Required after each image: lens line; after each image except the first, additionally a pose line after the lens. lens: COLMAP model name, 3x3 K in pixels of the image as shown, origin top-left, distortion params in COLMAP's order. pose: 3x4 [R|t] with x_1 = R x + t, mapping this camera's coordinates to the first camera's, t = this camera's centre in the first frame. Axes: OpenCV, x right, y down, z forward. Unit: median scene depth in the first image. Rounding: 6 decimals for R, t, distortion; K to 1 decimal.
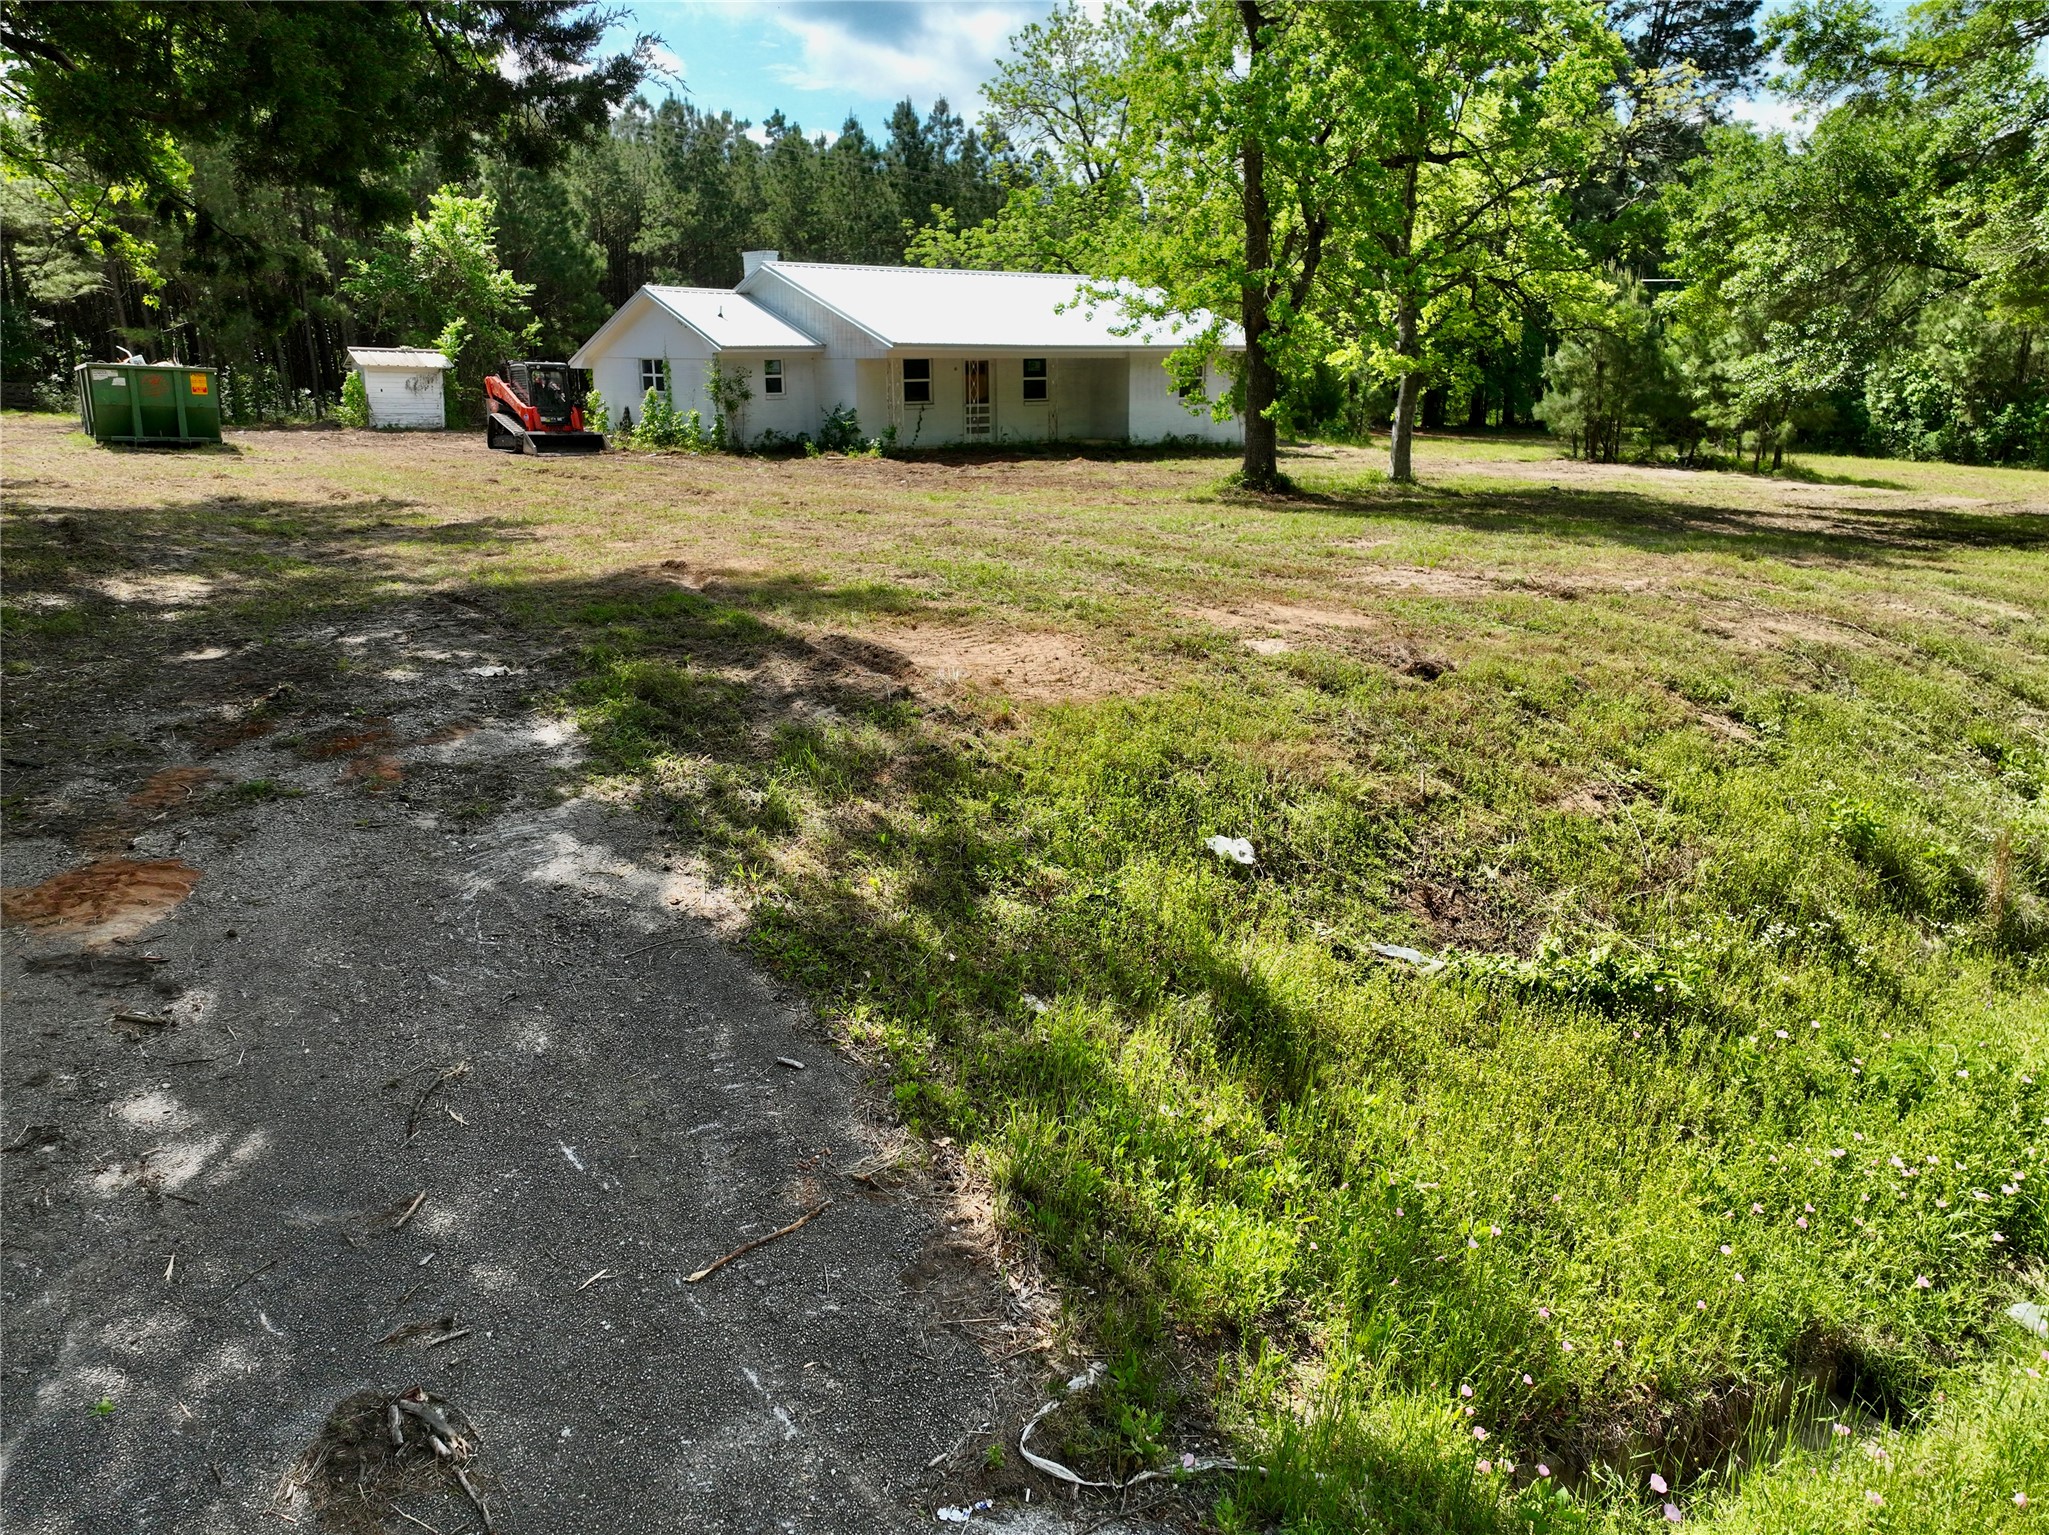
lens RADIAL K [[1443.3, 0, 1023.4], [0, 1443.3, 768.0], [0, 0, 1]] dist [-0.004637, 0.023941]
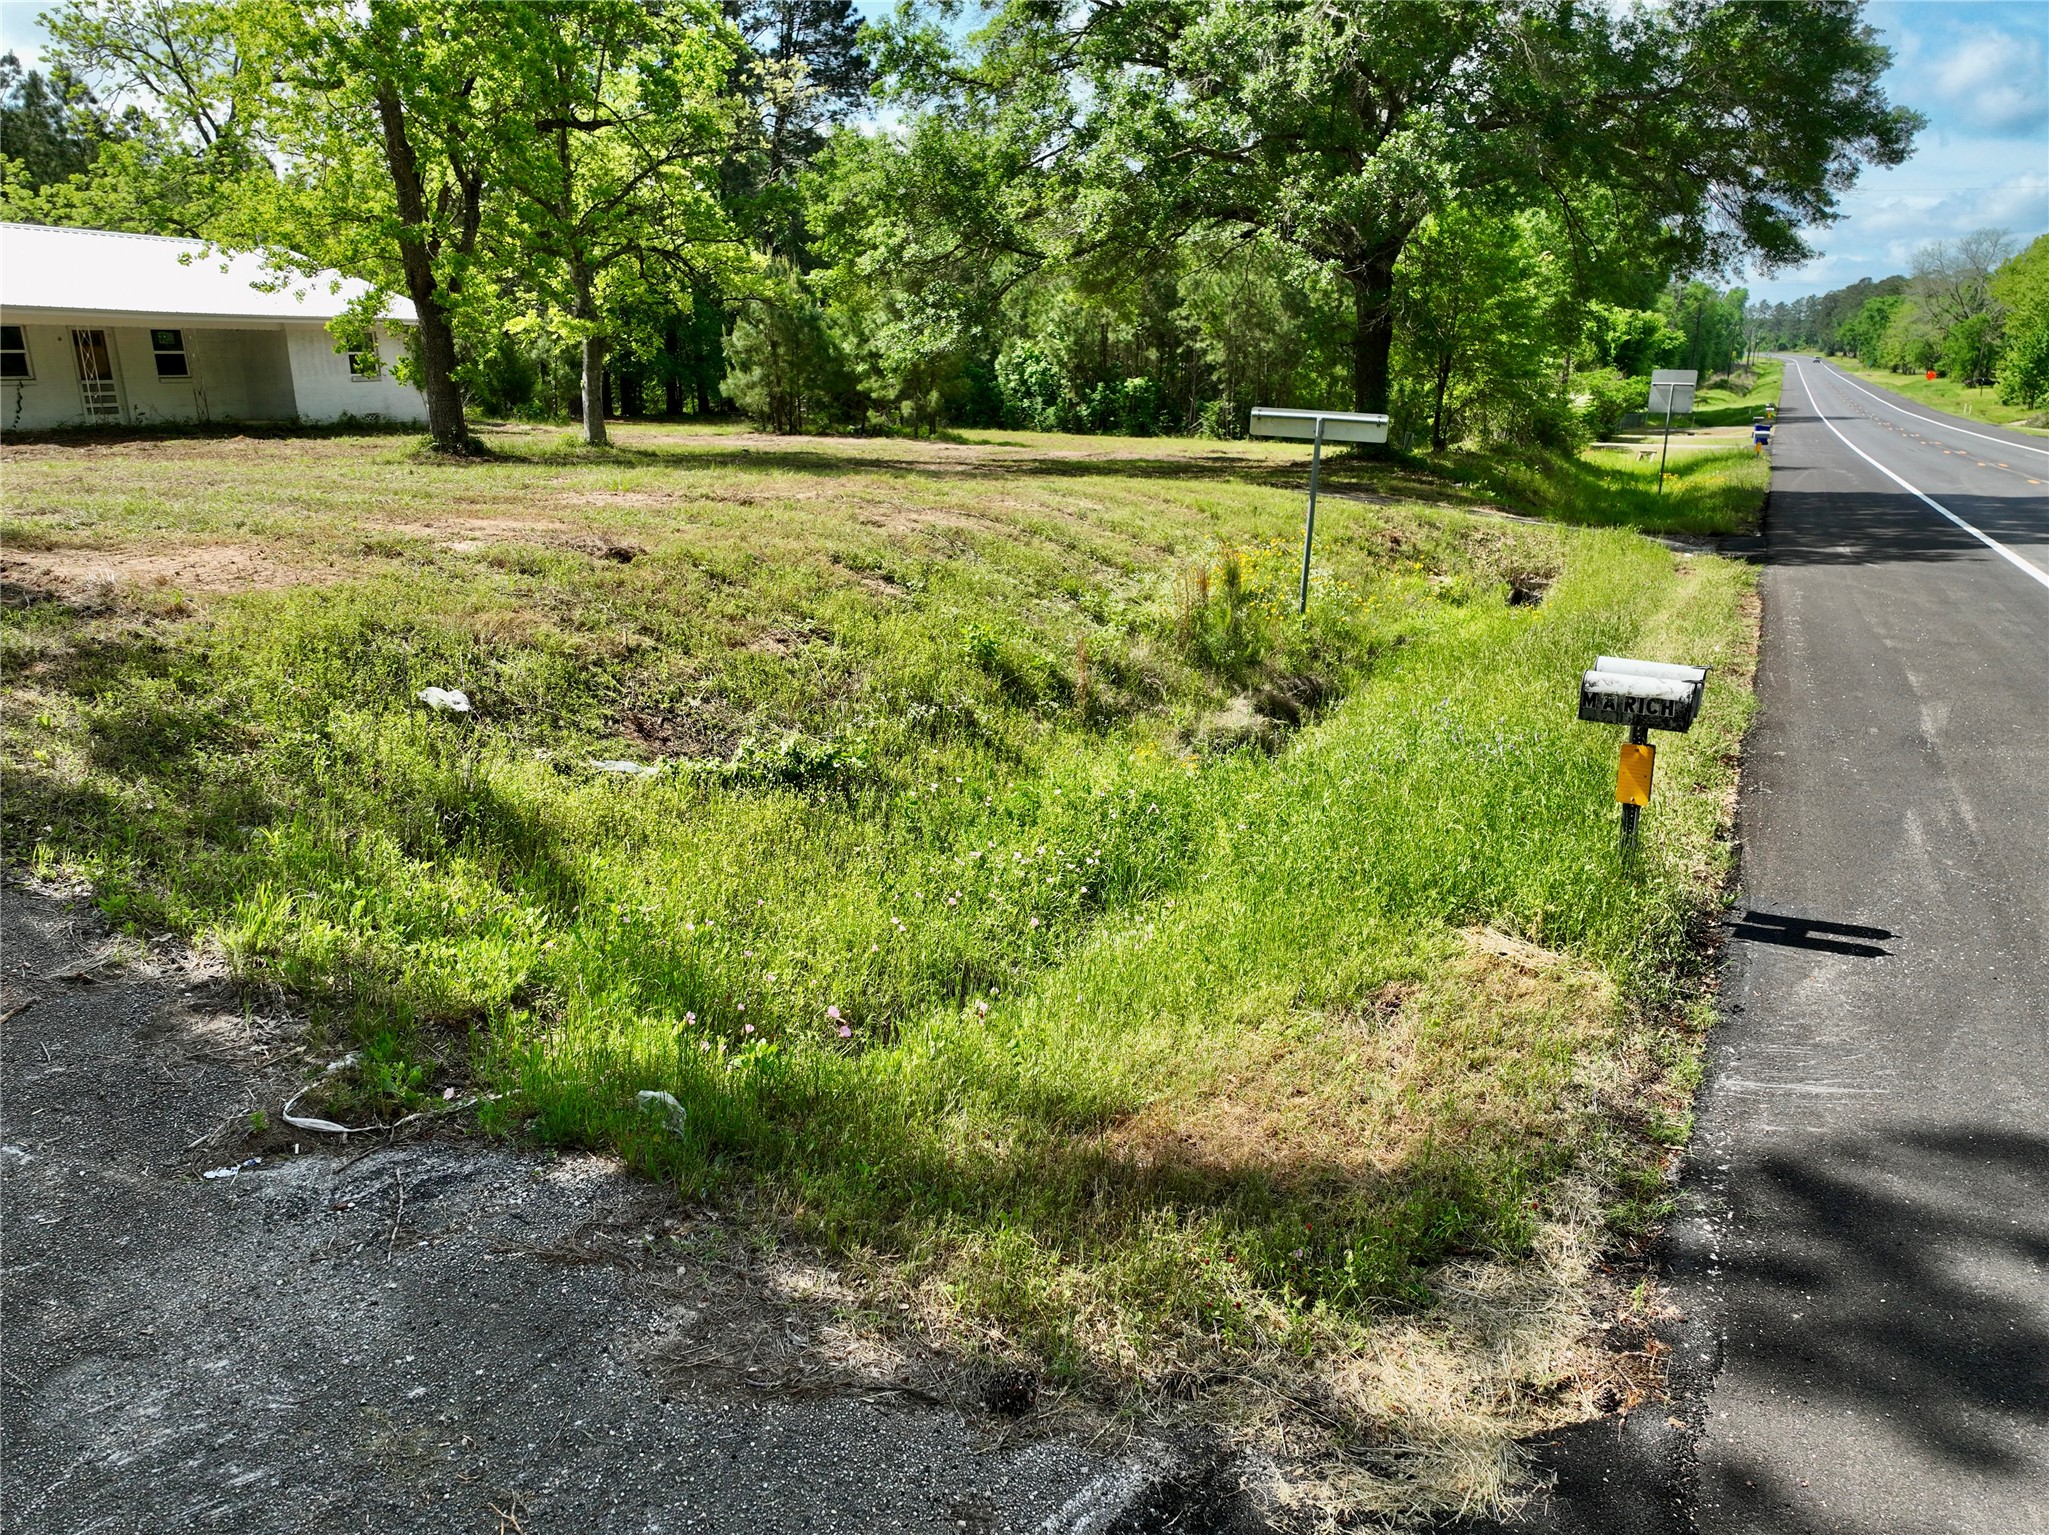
lens RADIAL K [[1443.3, 0, 1023.4], [0, 1443.3, 768.0], [0, 0, 1]] dist [-0.004637, 0.023941]
pose [[0.865631, -0.138372, 0.481183, -0.002971], [0.138655, 0.989716, 0.035173, 0.102197], [-0.481101, 0.036271, 0.875914, -0.096207]]
